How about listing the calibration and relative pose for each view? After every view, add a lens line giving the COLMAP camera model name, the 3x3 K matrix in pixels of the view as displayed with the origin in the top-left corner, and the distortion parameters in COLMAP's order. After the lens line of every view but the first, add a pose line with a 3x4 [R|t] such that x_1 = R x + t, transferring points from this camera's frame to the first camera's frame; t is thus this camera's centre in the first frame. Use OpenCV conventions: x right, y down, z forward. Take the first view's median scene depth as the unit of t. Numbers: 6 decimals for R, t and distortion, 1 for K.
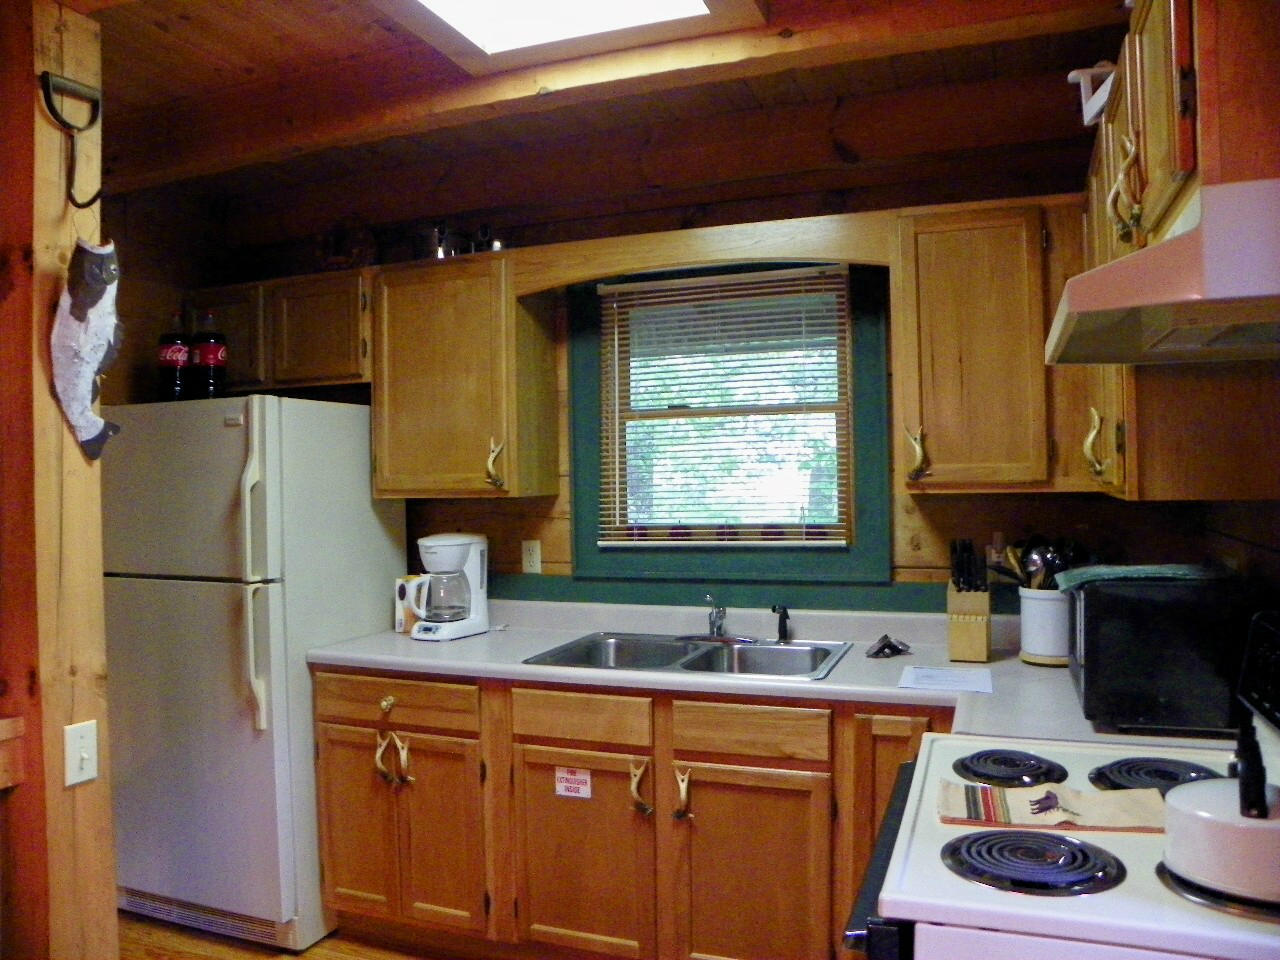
lens RADIAL K [[974.7, 0, 640.0], [0, 974.7, 480.0], [0, 0, 1]] dist [-0.160906, 0.108780]
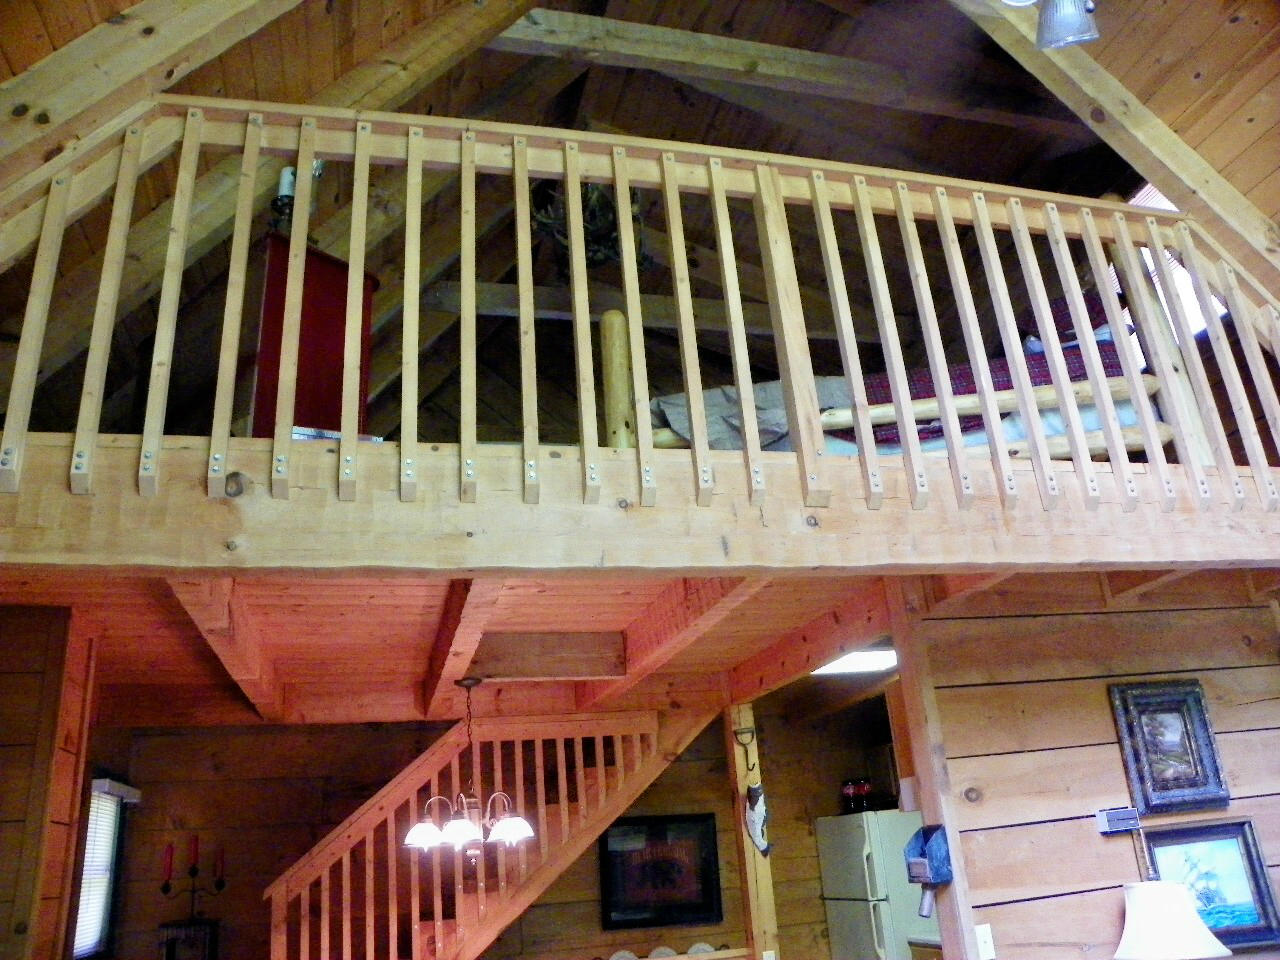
lens RADIAL K [[974.7, 0, 640.0], [0, 974.7, 480.0], [0, 0, 1]] dist [-0.160906, 0.108780]
pose [[0.574129, -0.326558, -0.750823, 1.194886], [0.067142, 0.932709, -0.354325, -0.061890], [0.816007, 0.153017, 0.557421, -0.764500]]
